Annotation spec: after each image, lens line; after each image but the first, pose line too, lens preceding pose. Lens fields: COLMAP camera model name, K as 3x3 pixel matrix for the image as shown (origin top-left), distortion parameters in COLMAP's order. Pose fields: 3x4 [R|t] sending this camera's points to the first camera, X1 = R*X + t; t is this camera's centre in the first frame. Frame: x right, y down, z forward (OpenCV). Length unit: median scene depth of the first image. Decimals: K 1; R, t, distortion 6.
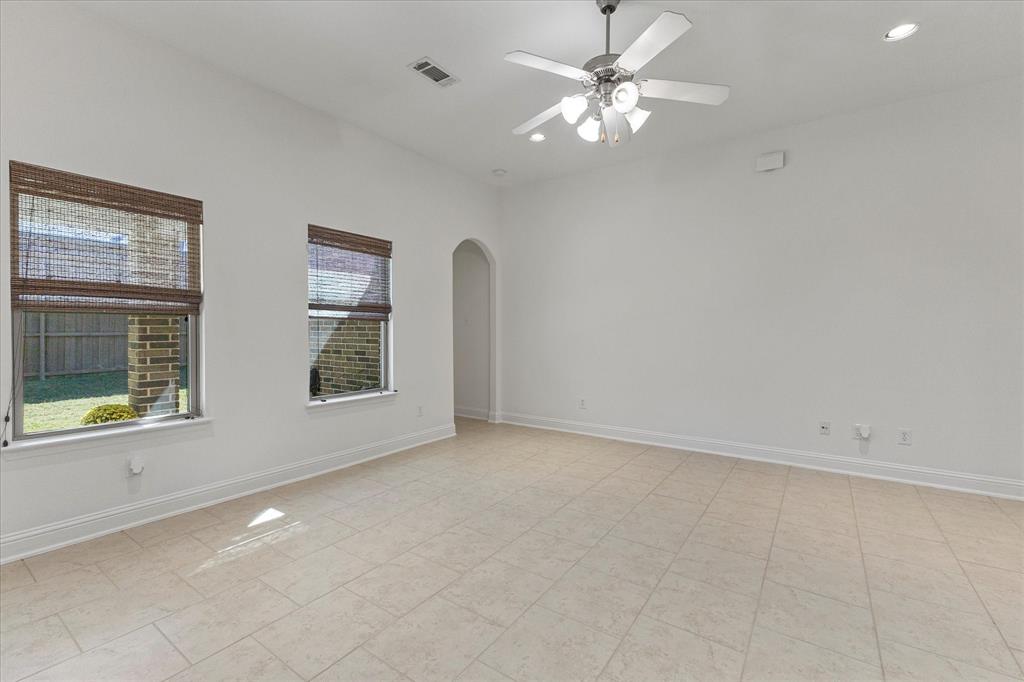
lens RADIAL K [[441.3, 0, 510.6], [0, 441.3, 331.9], [0, 0, 1]] dist [0.011800, -0.000459]
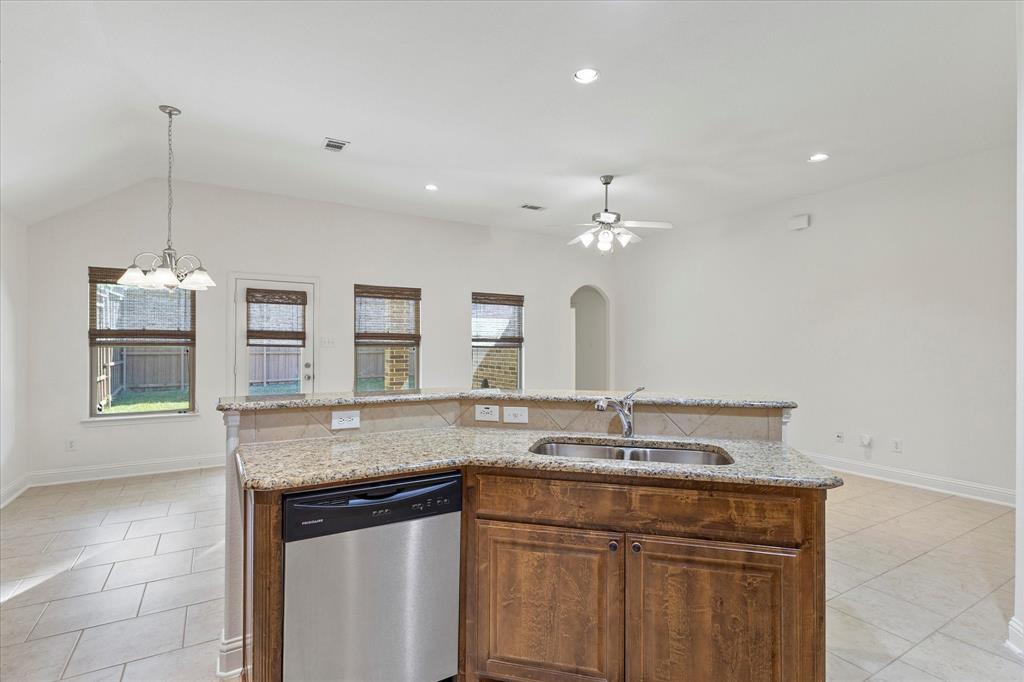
lens RADIAL K [[489.1, 0, 512.0], [0, 489.1, 341.0], [0, 0, 1]] dist [0.017099, -0.000044]
pose [[0.912920, -0.001790, -0.408136, 0.437723], [-0.004049, 0.999901, -0.013442, -0.028580], [0.408120, 0.013924, 0.912822, -0.635423]]
